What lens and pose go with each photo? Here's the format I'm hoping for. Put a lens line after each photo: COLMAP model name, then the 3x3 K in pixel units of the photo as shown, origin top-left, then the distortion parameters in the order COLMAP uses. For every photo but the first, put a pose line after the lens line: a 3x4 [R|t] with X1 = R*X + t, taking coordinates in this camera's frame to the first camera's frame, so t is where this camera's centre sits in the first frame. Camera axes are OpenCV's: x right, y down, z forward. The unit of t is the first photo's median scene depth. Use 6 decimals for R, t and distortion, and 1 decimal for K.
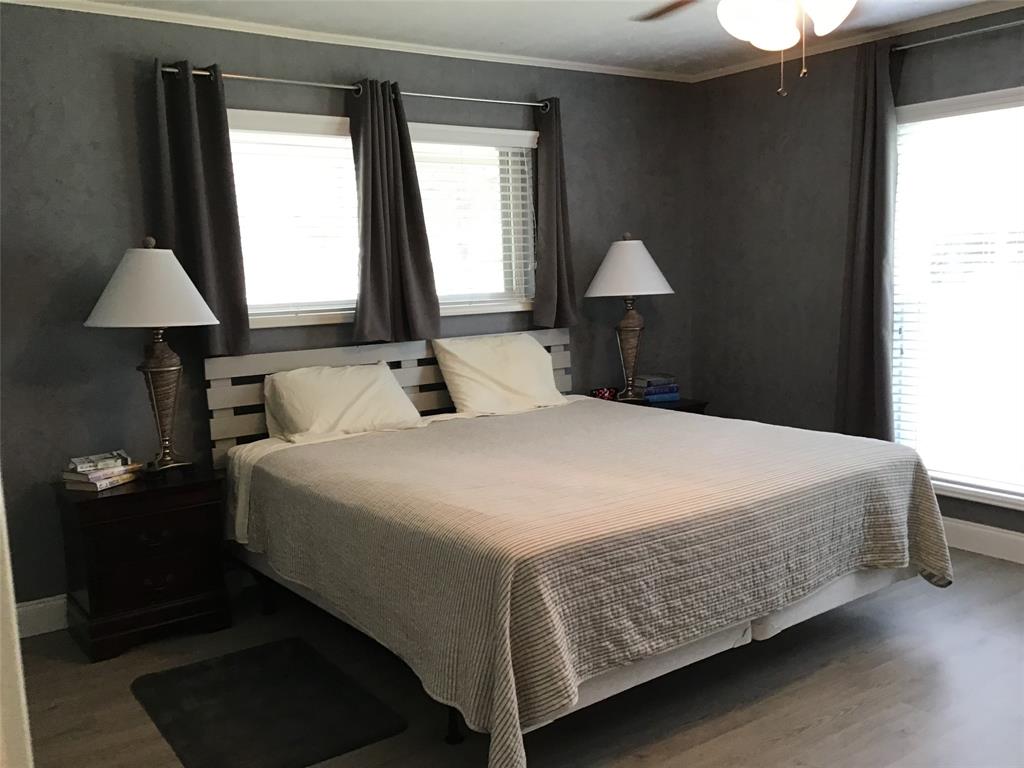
lens RADIAL K [[926.6, 0, 513.9], [0, 926.6, 391.0], [0, 0, 1]] dist [0.105297, -0.210846]
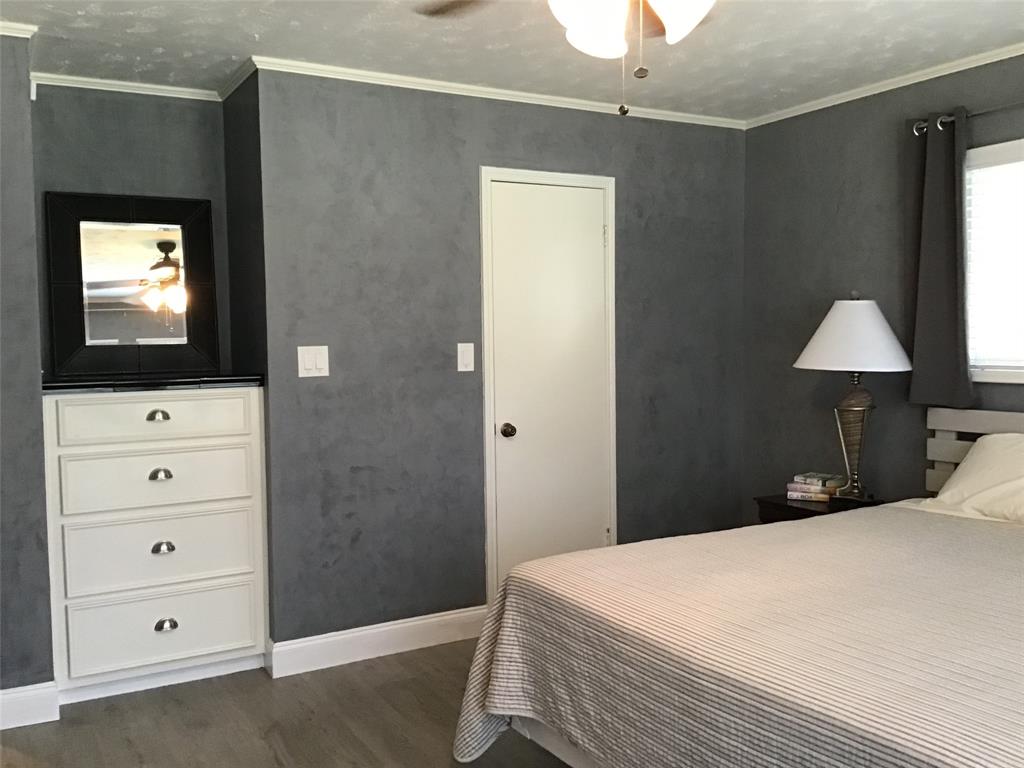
lens RADIAL K [[926.6, 0, 513.9], [0, 926.6, 391.0], [0, 0, 1]] dist [0.105297, -0.210846]
pose [[-0.106285, 0.093544, -0.989926, 0.865995], [-0.115767, 0.987630, 0.105756, -0.131278], [0.987574, 0.125841, -0.094141, 0.816227]]
